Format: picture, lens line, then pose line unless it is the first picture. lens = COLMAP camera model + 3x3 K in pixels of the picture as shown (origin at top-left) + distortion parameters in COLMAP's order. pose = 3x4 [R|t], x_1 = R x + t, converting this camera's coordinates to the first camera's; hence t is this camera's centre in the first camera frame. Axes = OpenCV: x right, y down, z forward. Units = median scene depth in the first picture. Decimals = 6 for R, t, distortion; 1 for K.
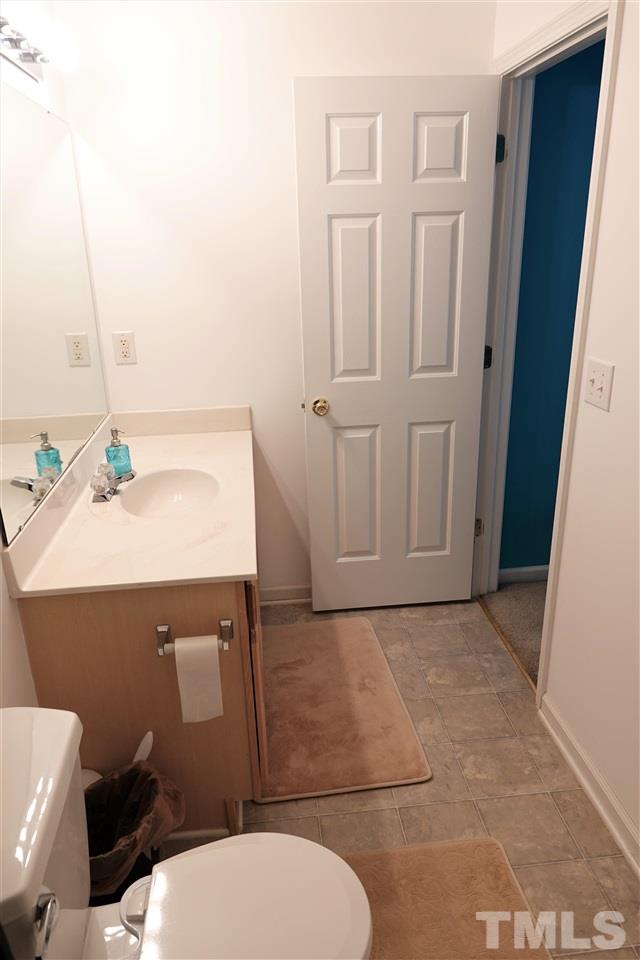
lens RADIAL K [[661.6, 0, 320.0], [0, 661.6, 480.0], [0, 0, 1]] dist [0.006804, -0.001290]
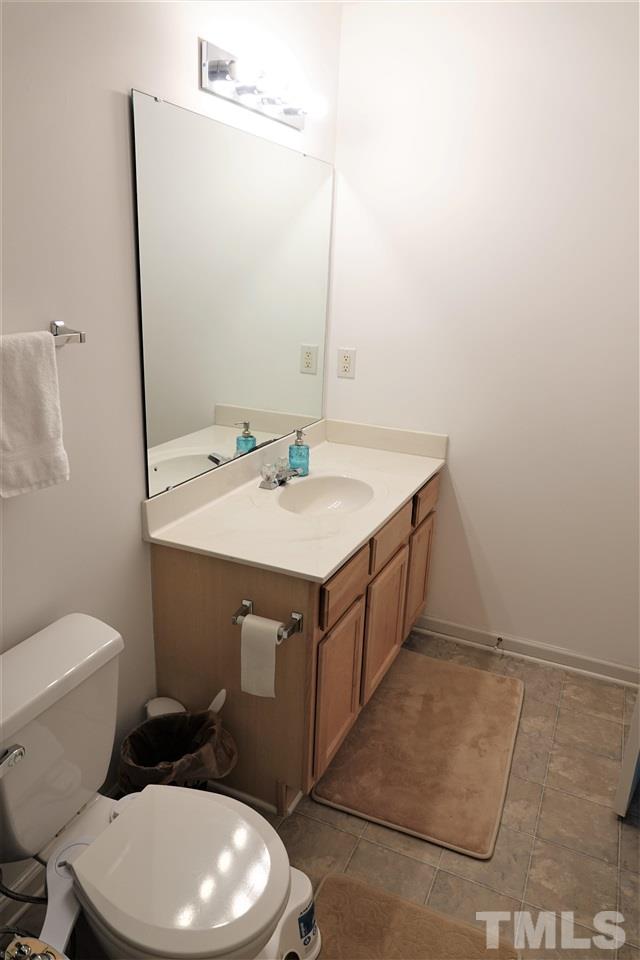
lens RADIAL K [[662.1, 0, 320.0], [0, 662.1, 480.0], [0, 0, 1]] dist [-0.000371, 0.002050]
pose [[0.861541, 0.214207, -0.460285, 0.257577], [-0.233962, 0.972138, 0.014492, -0.018898], [0.450565, 0.095204, 0.887653, 0.025002]]
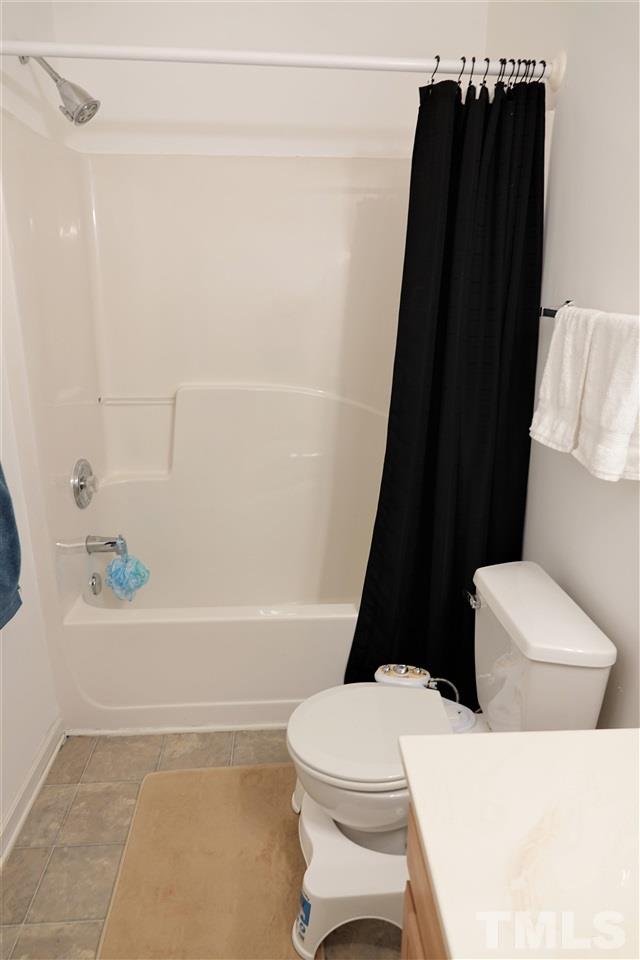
lens RADIAL K [[662.1, 0, 320.0], [0, 662.1, 480.0], [0, 0, 1]] dist [-0.000371, 0.002050]
pose [[-0.996003, 0.063084, 0.063232, -0.121086], [0.088292, 0.802403, 0.590215, -0.487788], [-0.013504, 0.593439, -0.804766, 1.591478]]
